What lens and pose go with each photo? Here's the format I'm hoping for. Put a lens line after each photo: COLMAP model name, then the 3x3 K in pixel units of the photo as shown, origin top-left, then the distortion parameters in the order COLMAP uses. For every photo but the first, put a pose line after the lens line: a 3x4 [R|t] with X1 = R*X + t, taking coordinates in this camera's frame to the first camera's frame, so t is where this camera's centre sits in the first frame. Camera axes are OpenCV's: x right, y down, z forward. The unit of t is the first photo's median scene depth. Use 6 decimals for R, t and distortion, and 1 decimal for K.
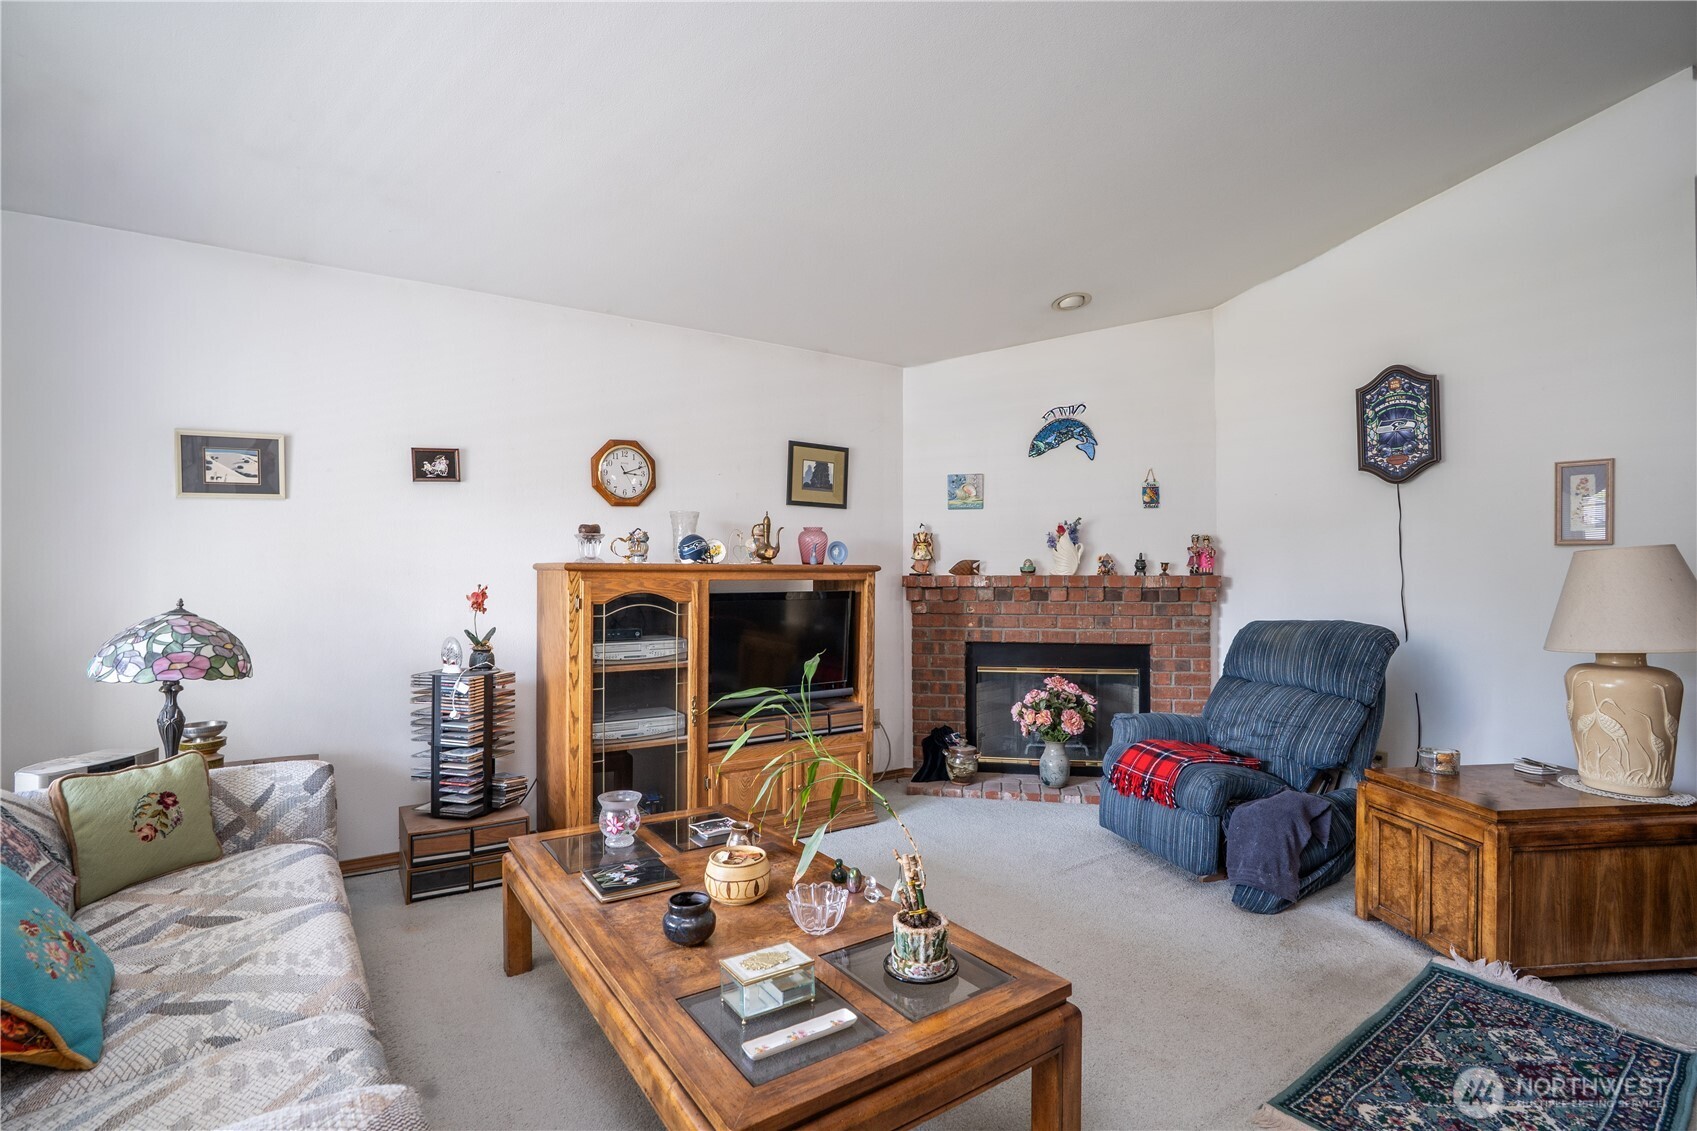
lens RADIAL K [[789.0, 0, 848.5], [0, 789.0, 565.5], [0, 0, 1]] dist [-0.072837, 0.030088]
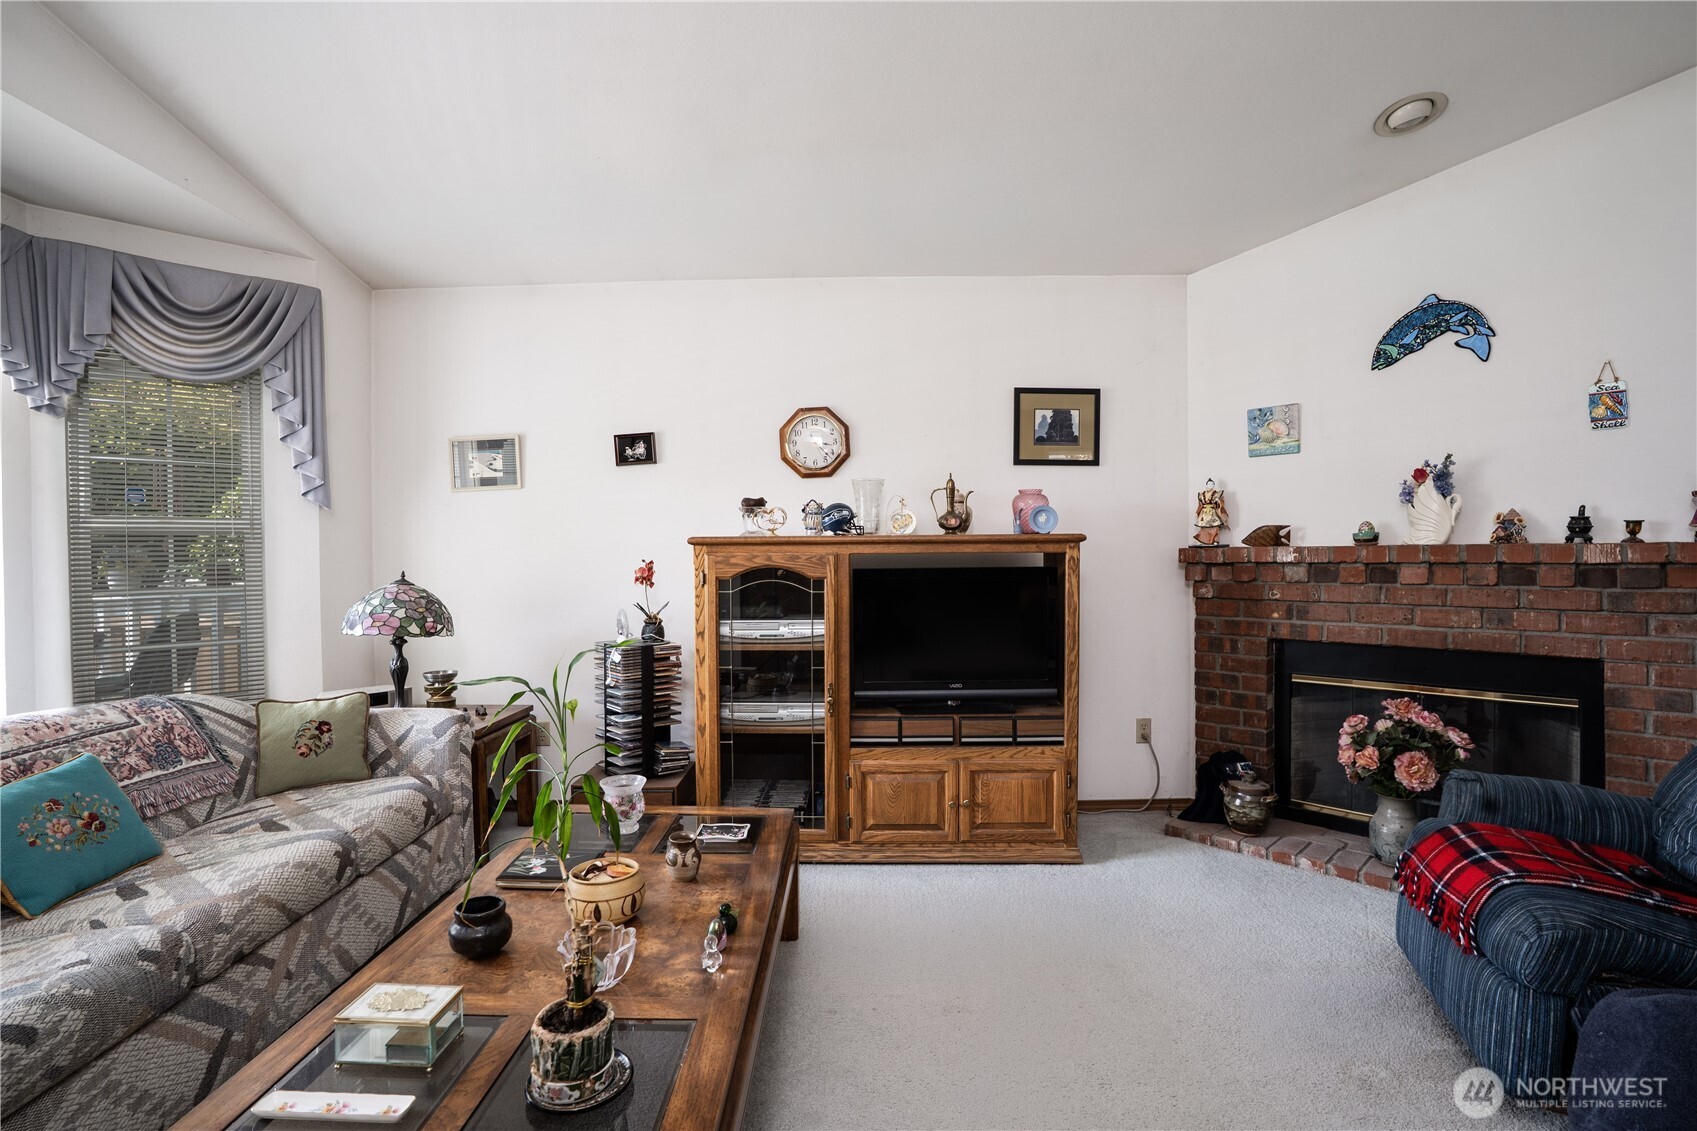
lens RADIAL K [[789.0, 0, 848.5], [0, 789.0, 565.5], [0, 0, 1]] dist [-0.072837, 0.030088]
pose [[0.815755, 0.000349, -0.578398, 0.263342], [0.014011, 0.999694, 0.020363, 0.010604], [0.578228, -0.024715, 0.815501, 0.215165]]
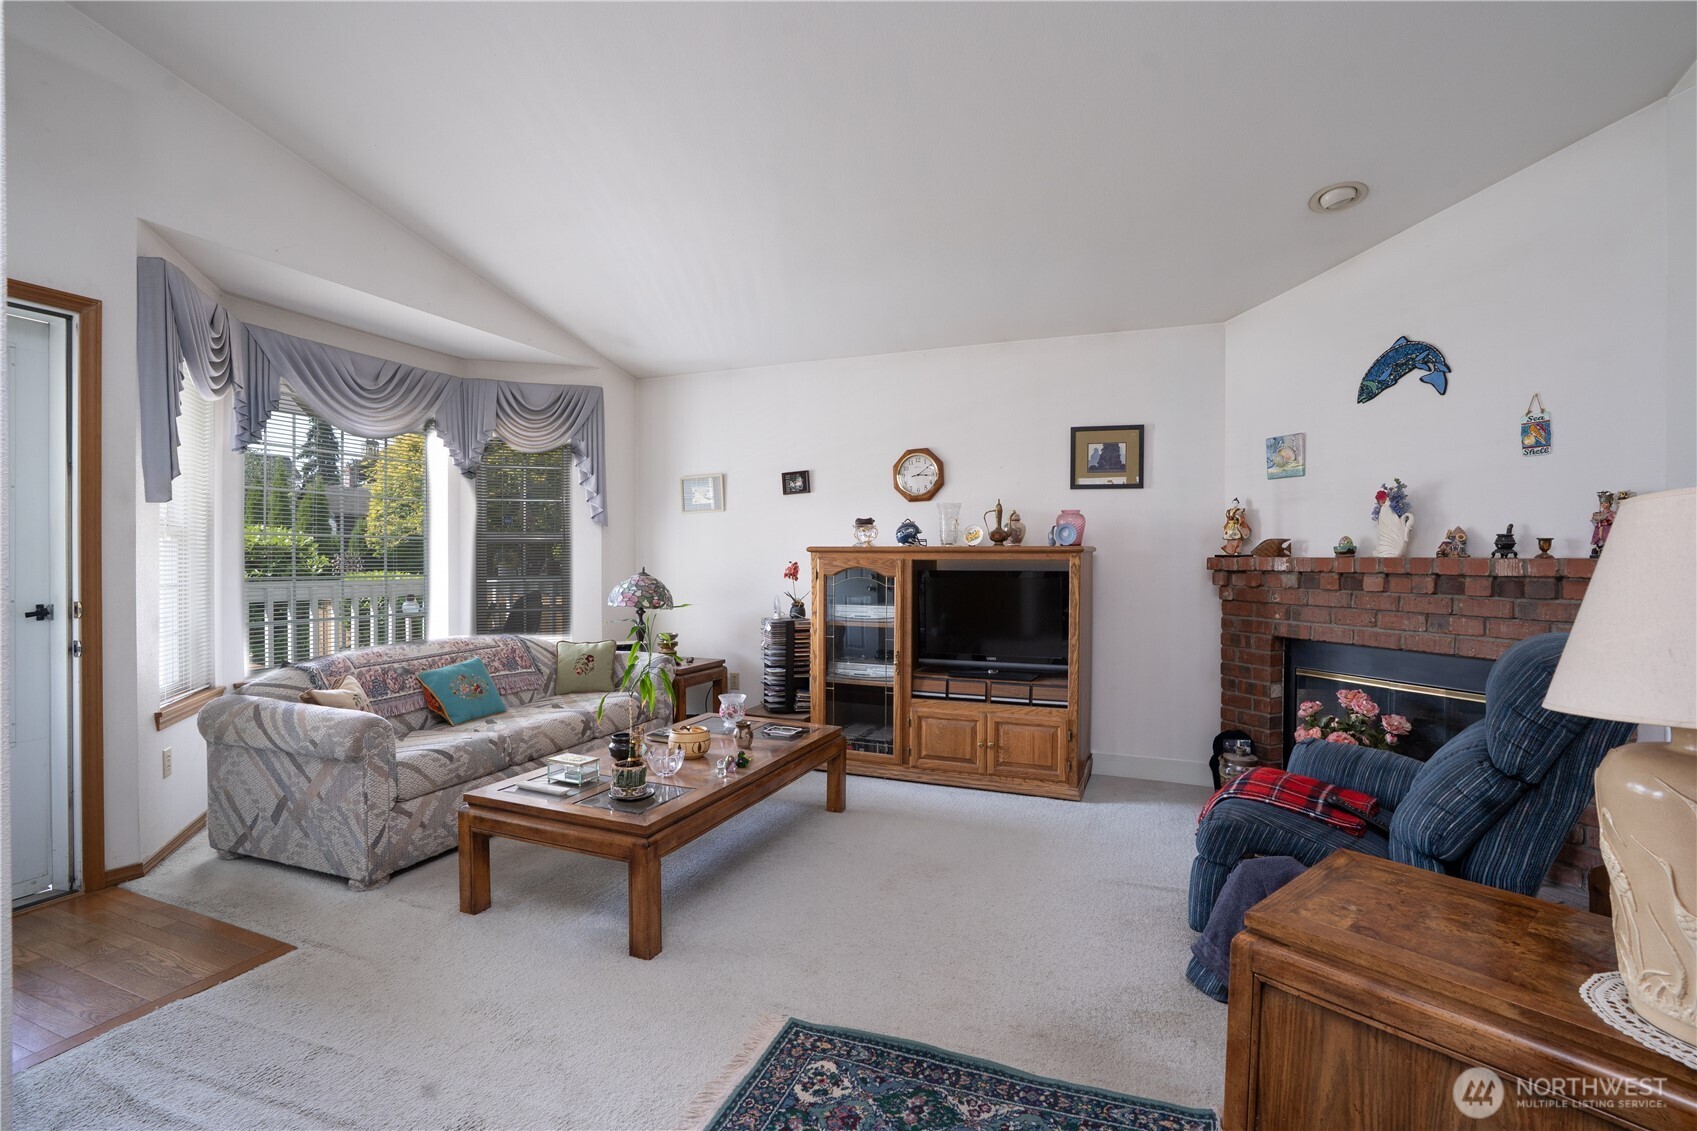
lens RADIAL K [[789.0, 0, 848.5], [0, 789.0, 565.5], [0, 0, 1]] dist [-0.072837, 0.030088]
pose [[0.548982, 0.011106, -0.835761, 0.633747], [0.005957, 0.999834, 0.017199, 0.004768], [0.835813, -0.014420, 0.548825, 0.182426]]
